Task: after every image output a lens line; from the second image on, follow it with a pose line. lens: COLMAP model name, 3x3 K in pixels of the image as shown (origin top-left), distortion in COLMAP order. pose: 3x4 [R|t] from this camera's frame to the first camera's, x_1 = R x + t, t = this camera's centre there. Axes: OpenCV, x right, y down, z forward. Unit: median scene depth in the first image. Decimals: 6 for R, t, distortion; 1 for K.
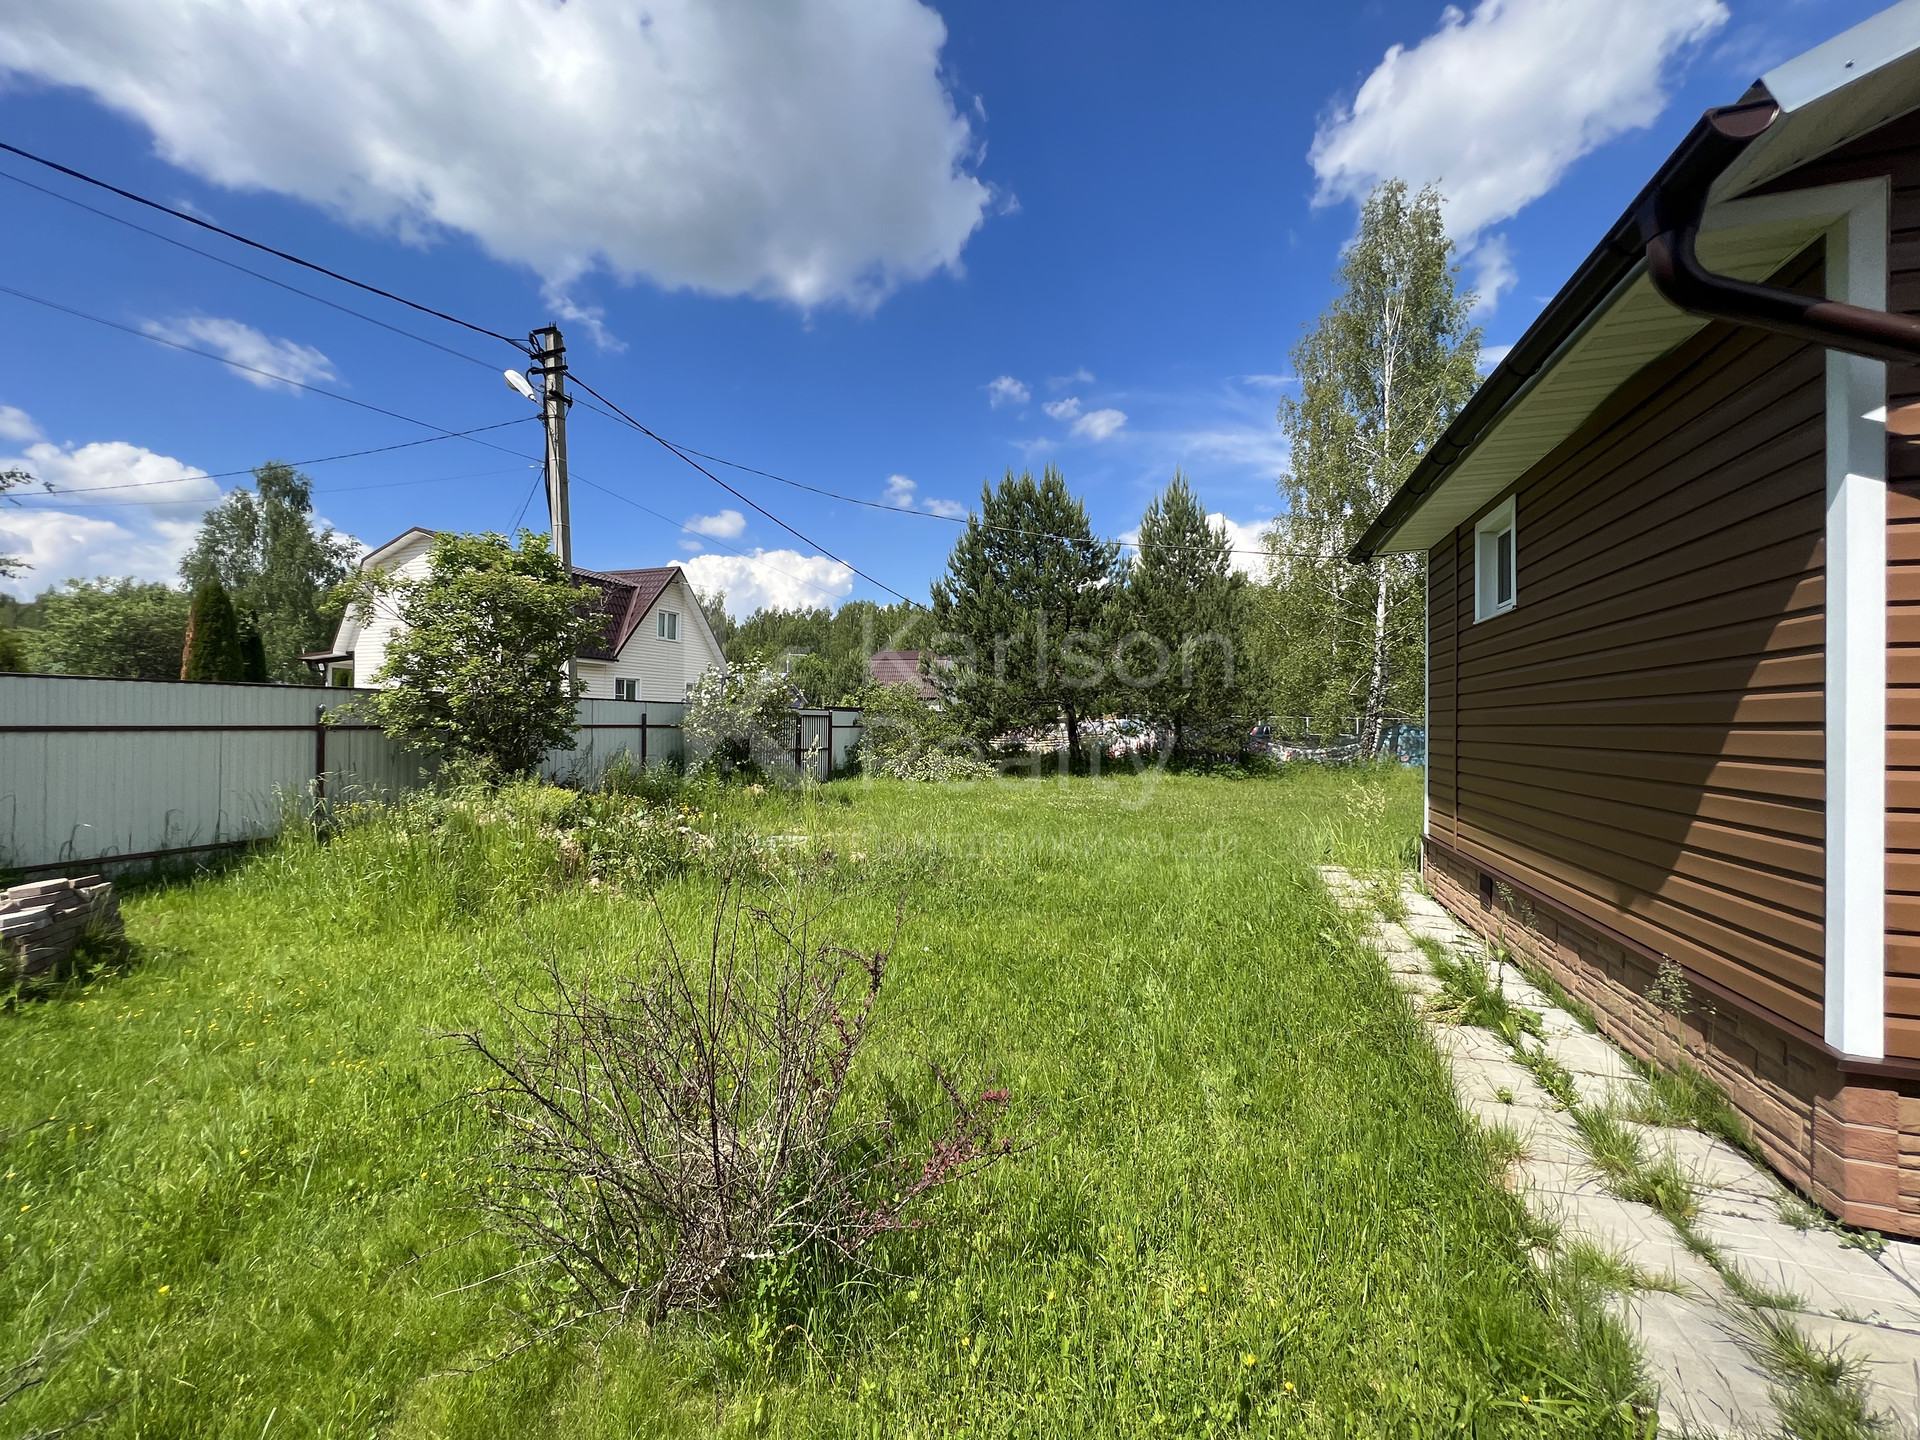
lens RADIAL K [[770.5, 0, 962.3], [0, 770.5, 718.4], [0, 0, 1]] dist [0.000185, -0.000582]
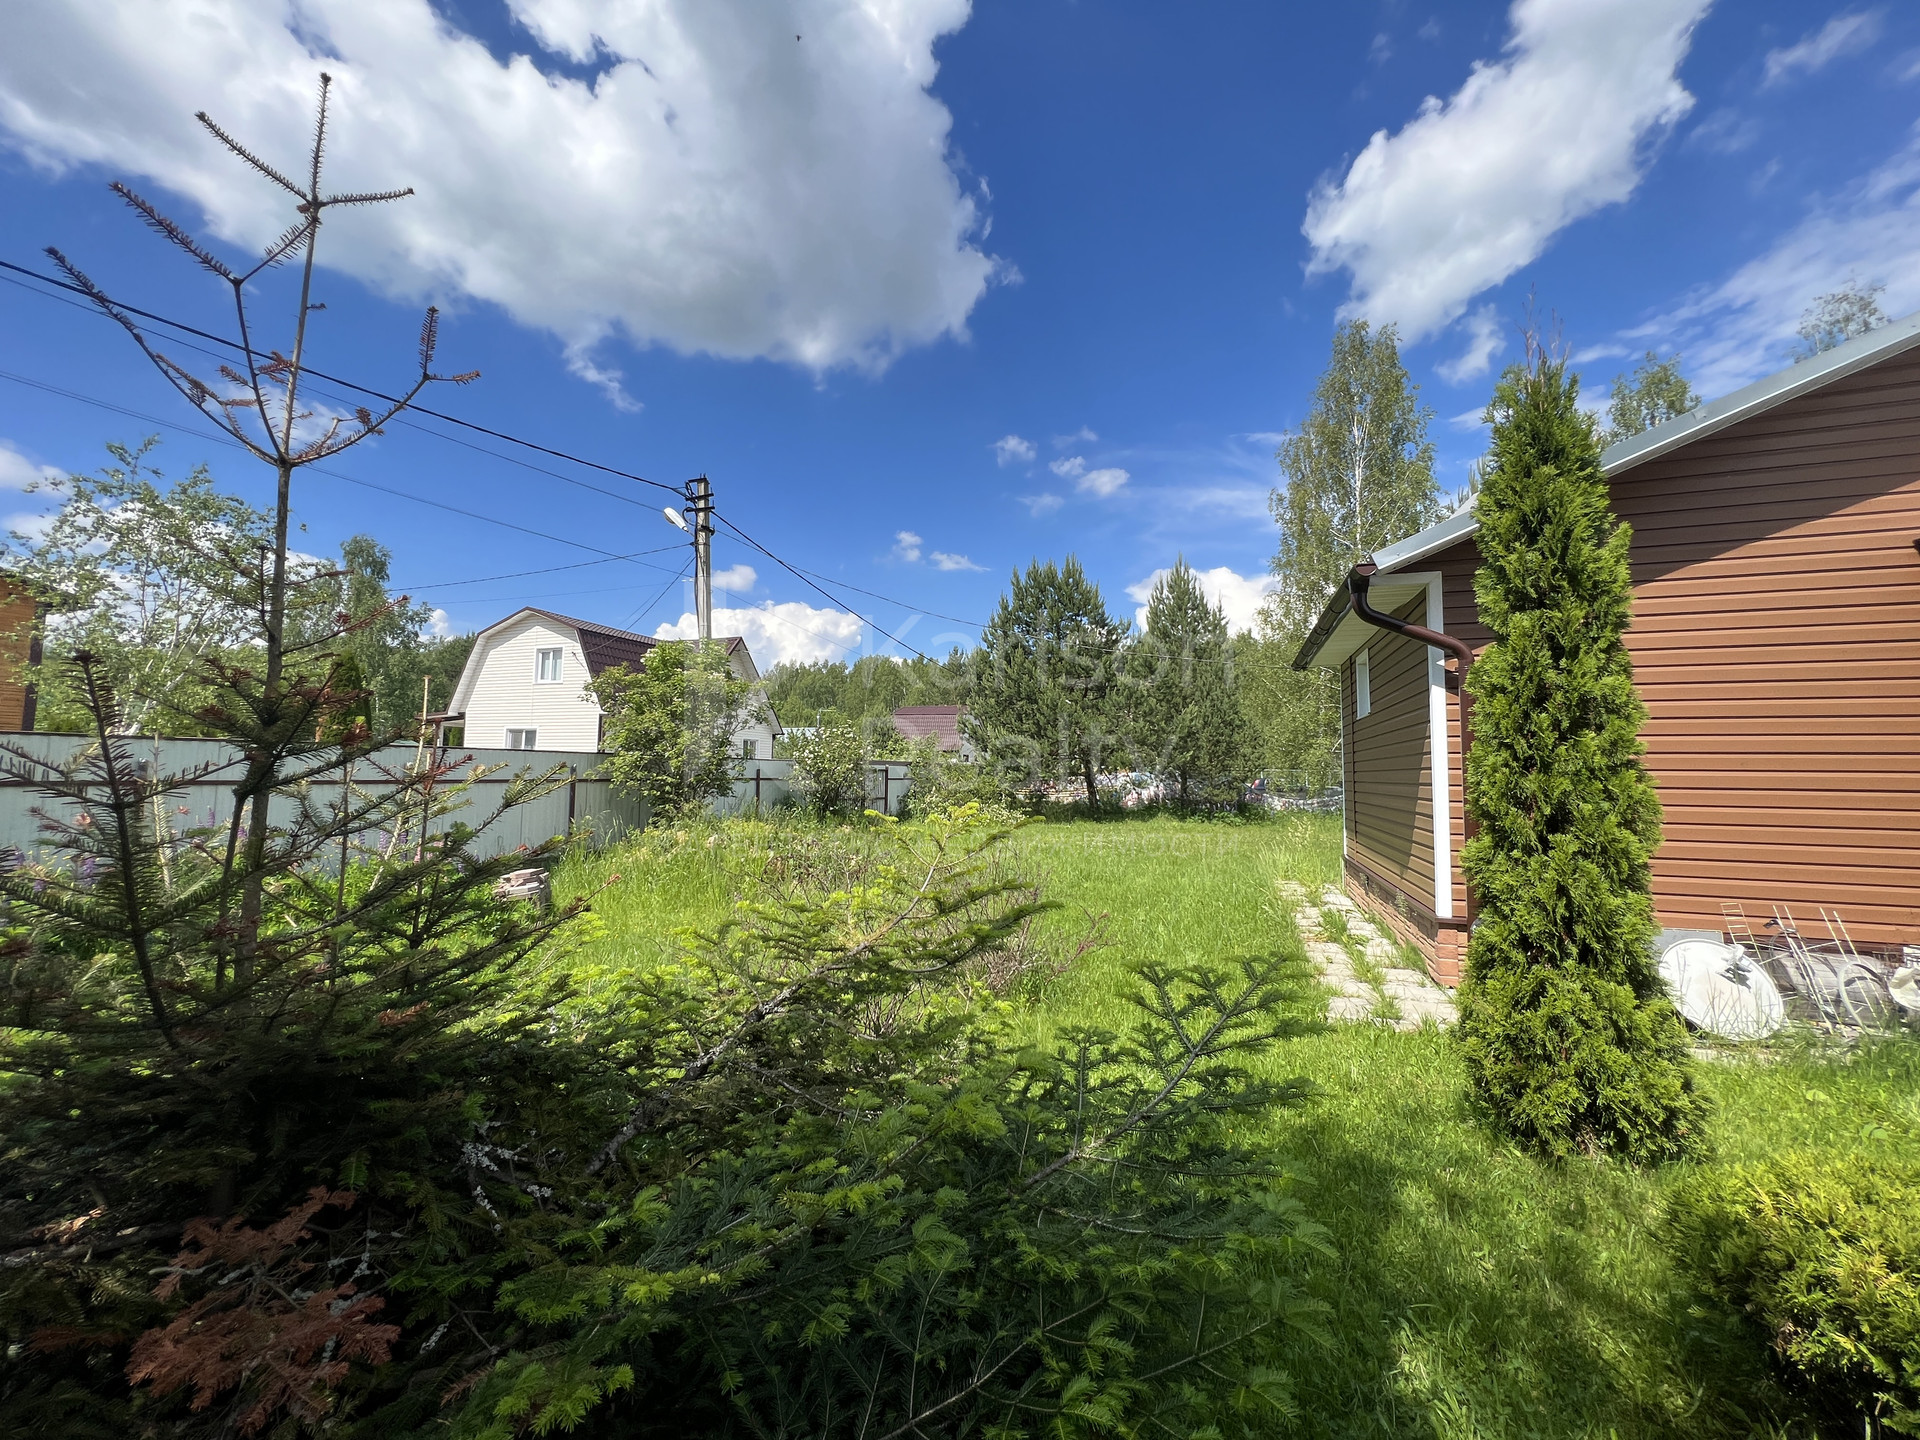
lens RADIAL K [[781.3, 0, 949.9], [0, 781.3, 710.8], [0, 0, 1]] dist [-0.015516, -0.000085]
pose [[0.999759, 0.000972, -0.021927, -0.032475], [-0.002604, 0.997219, -0.074487, -0.002924], [0.021794, 0.074526, 0.996981, -0.131407]]
